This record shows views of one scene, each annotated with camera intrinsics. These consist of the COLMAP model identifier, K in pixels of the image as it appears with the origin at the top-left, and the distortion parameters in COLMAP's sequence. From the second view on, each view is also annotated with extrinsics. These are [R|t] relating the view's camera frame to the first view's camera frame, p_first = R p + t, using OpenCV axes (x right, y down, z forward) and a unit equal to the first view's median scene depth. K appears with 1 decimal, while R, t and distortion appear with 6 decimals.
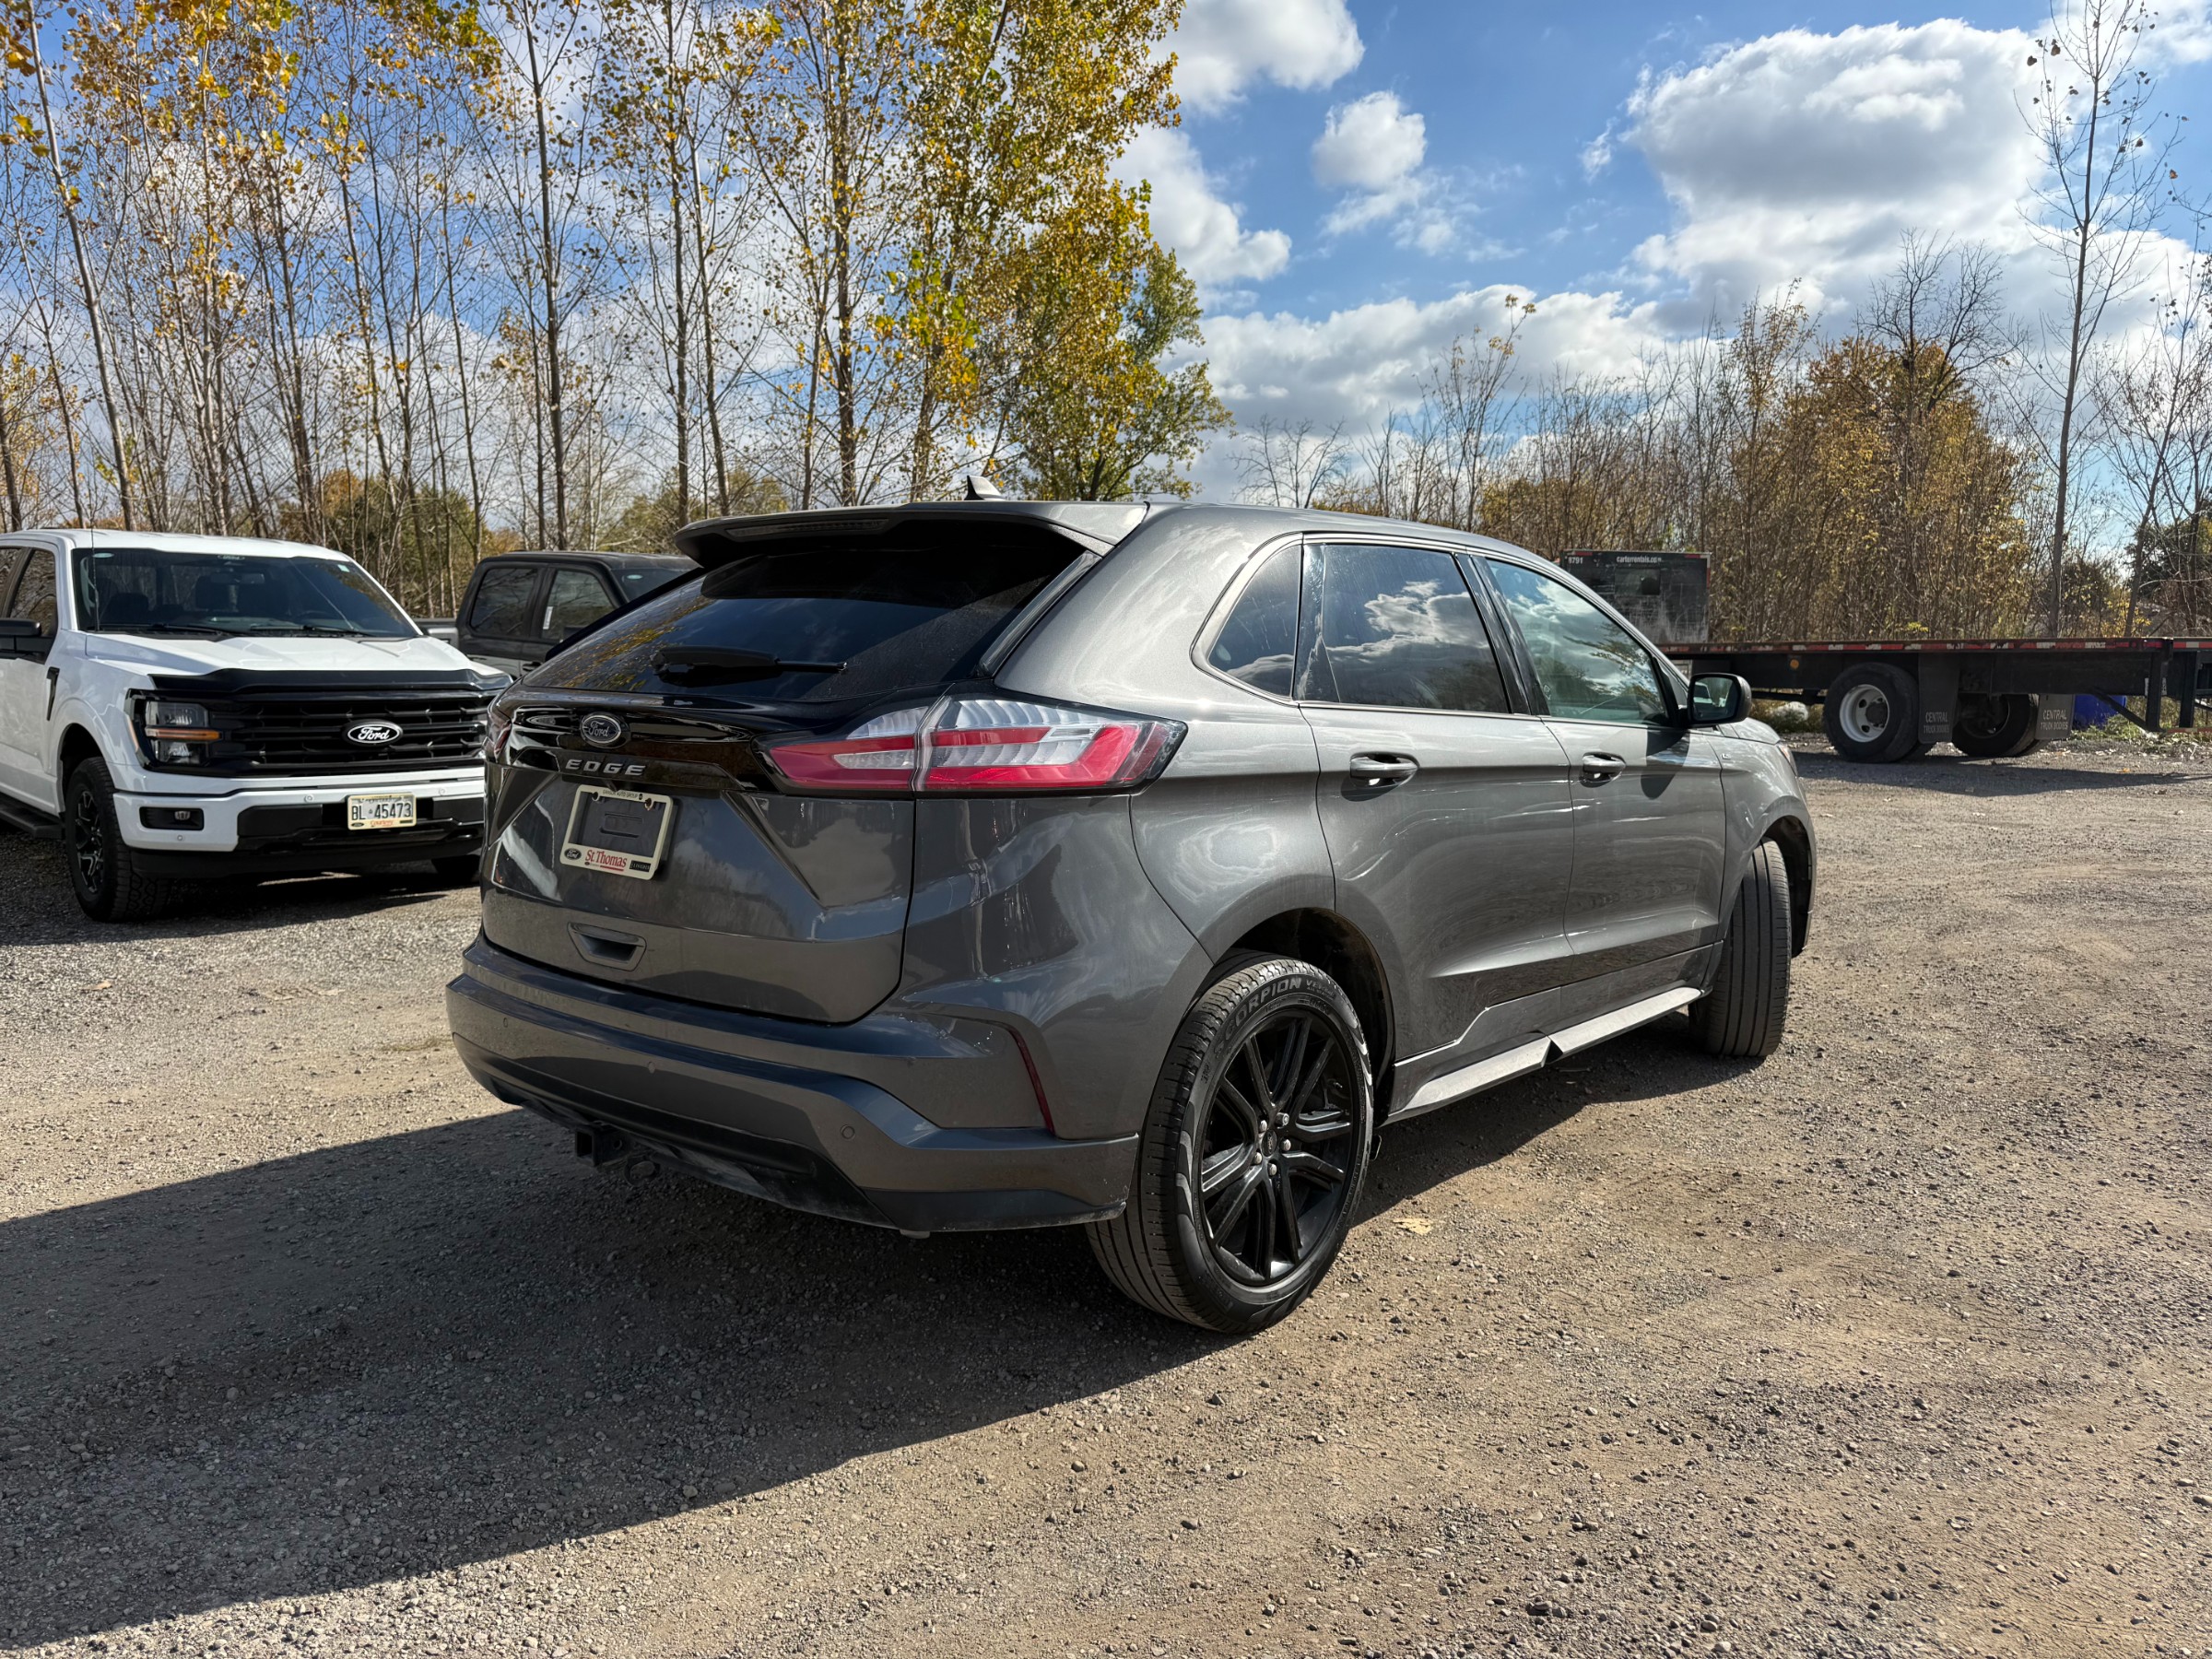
lens RADIAL K [[1592.8, 0, 1105.6], [0, 1592.8, 831.4], [0, 0, 1]] dist [0.067020, -0.089550]
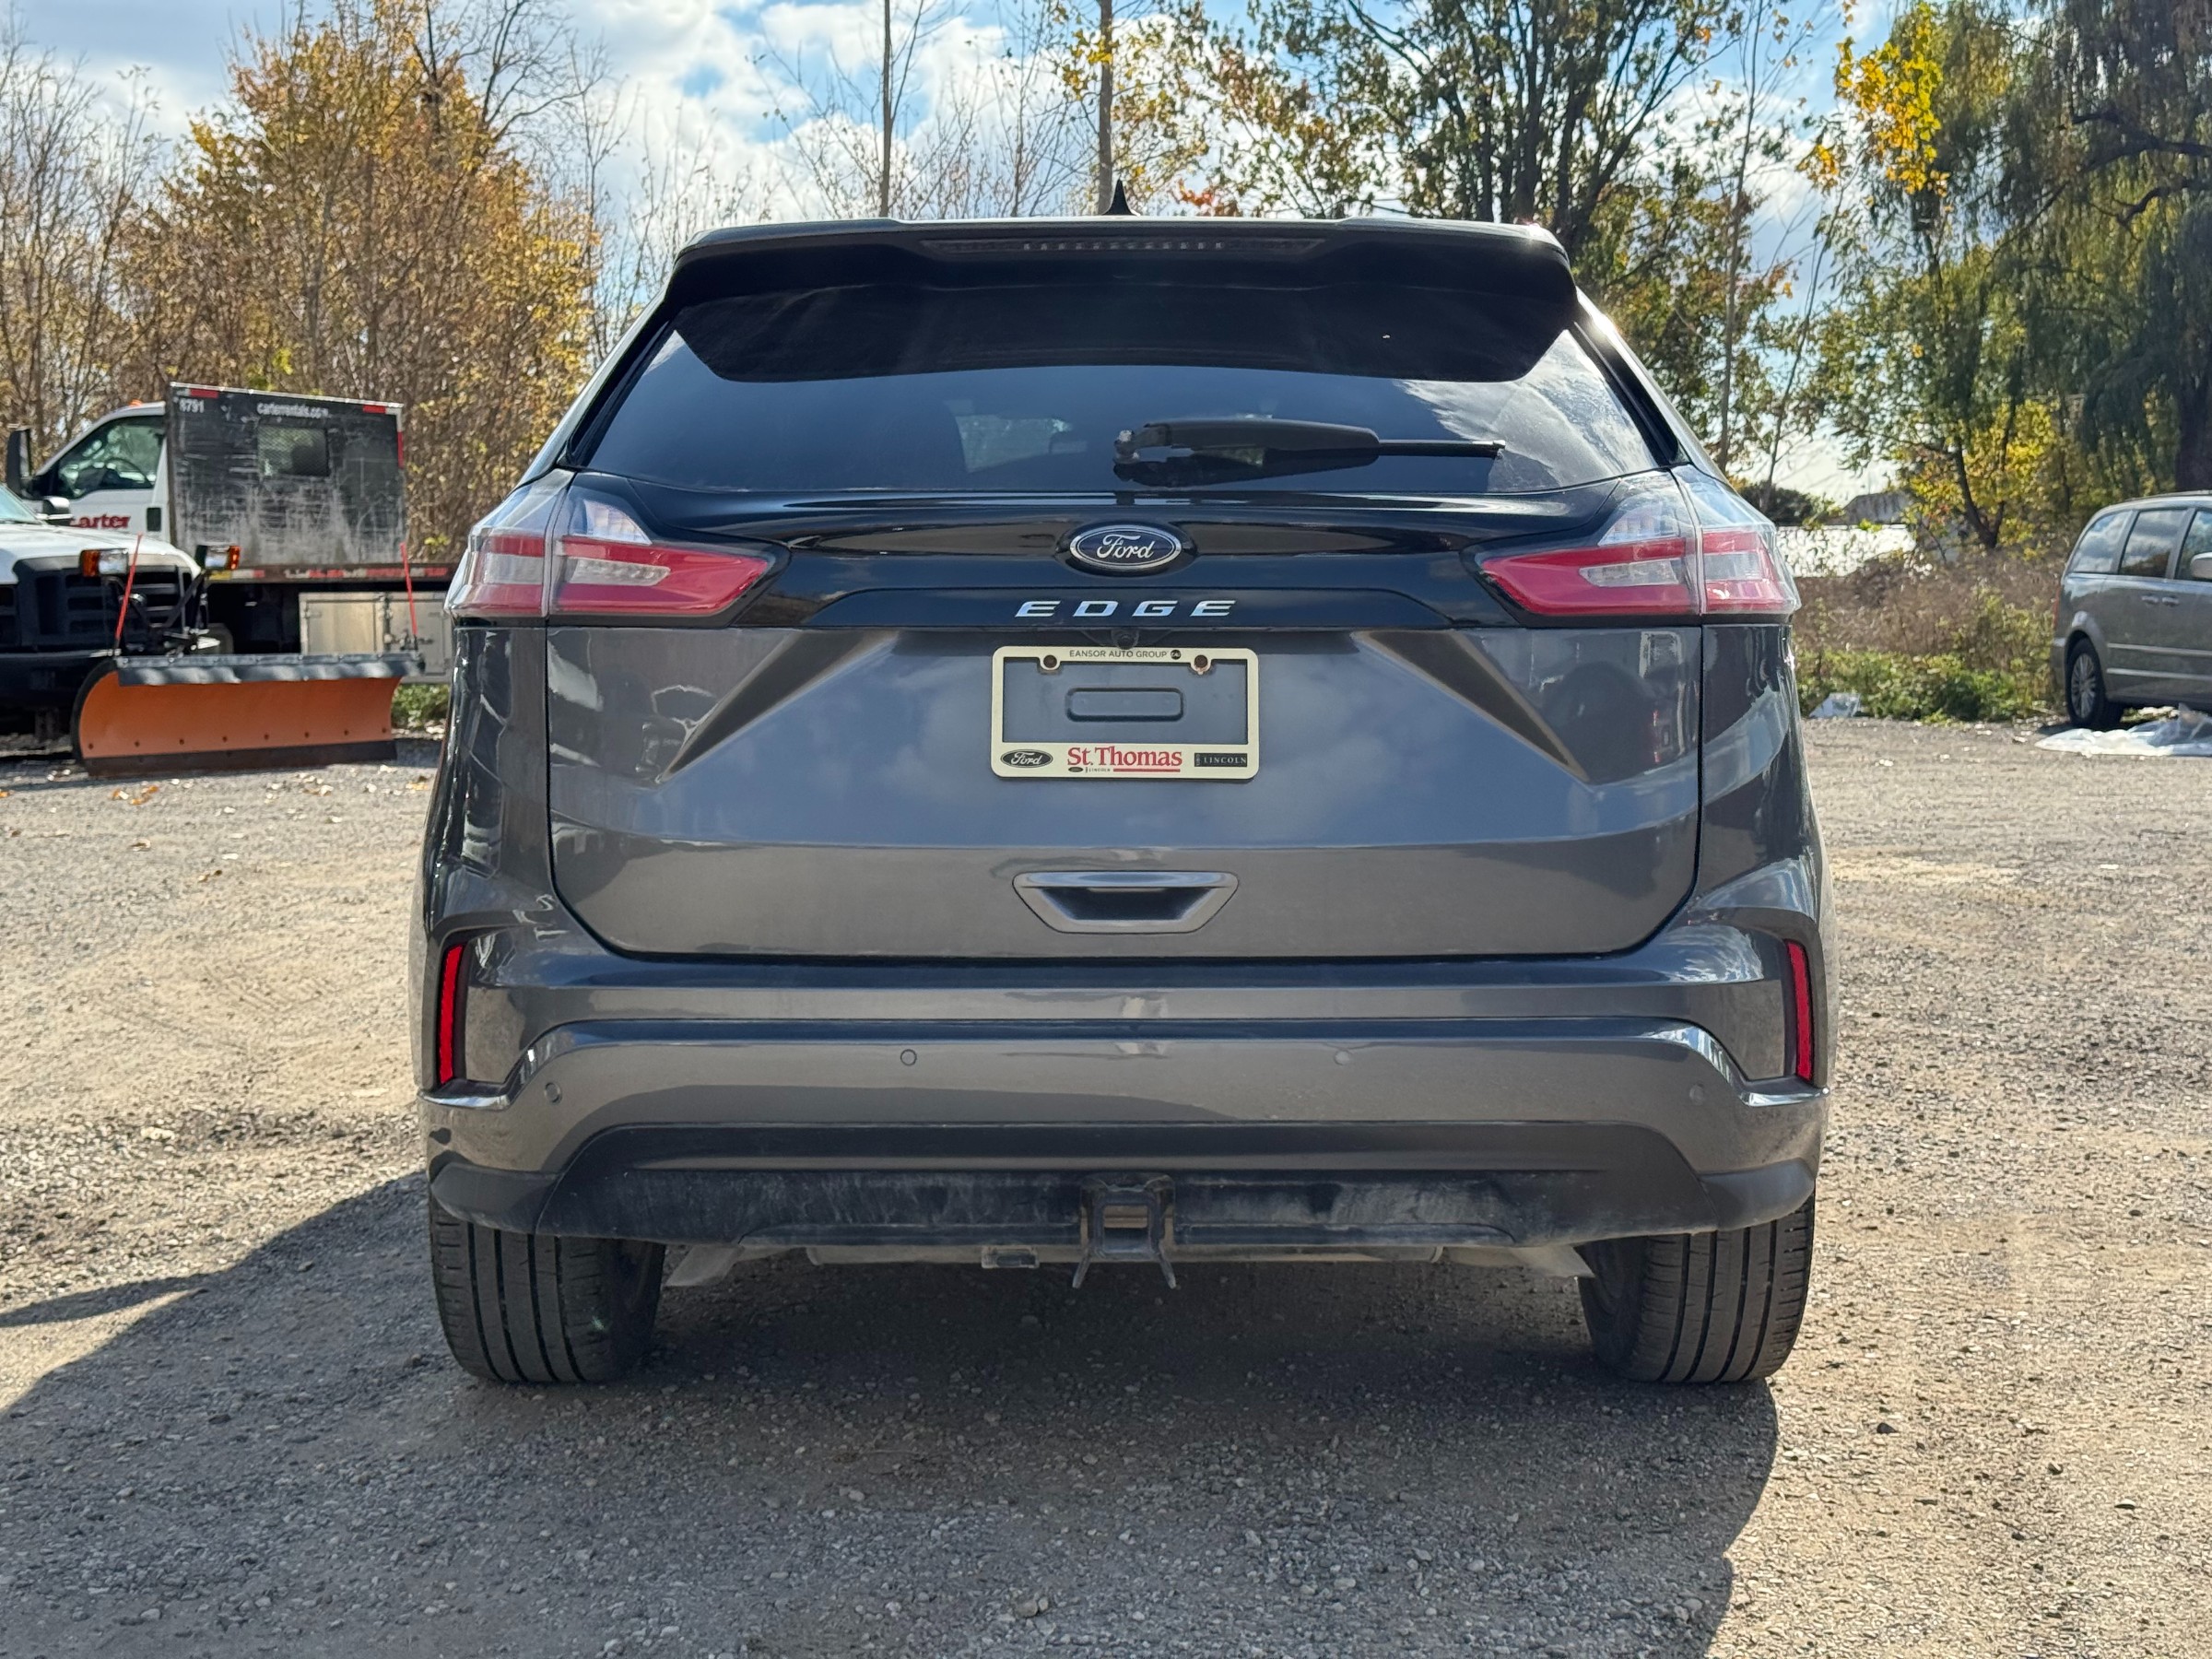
lens RADIAL K [[3149.2, 0, 1104.9], [0, 3149.2, 828.9], [0, 0, 1]] dist [0.121471, 0.000000]
pose [[0.758923, -0.055161, 0.648840, -1.092166], [0.083706, 0.996403, -0.013198, 0.059229], [-0.645778, 0.064328, 0.760811, 0.077701]]
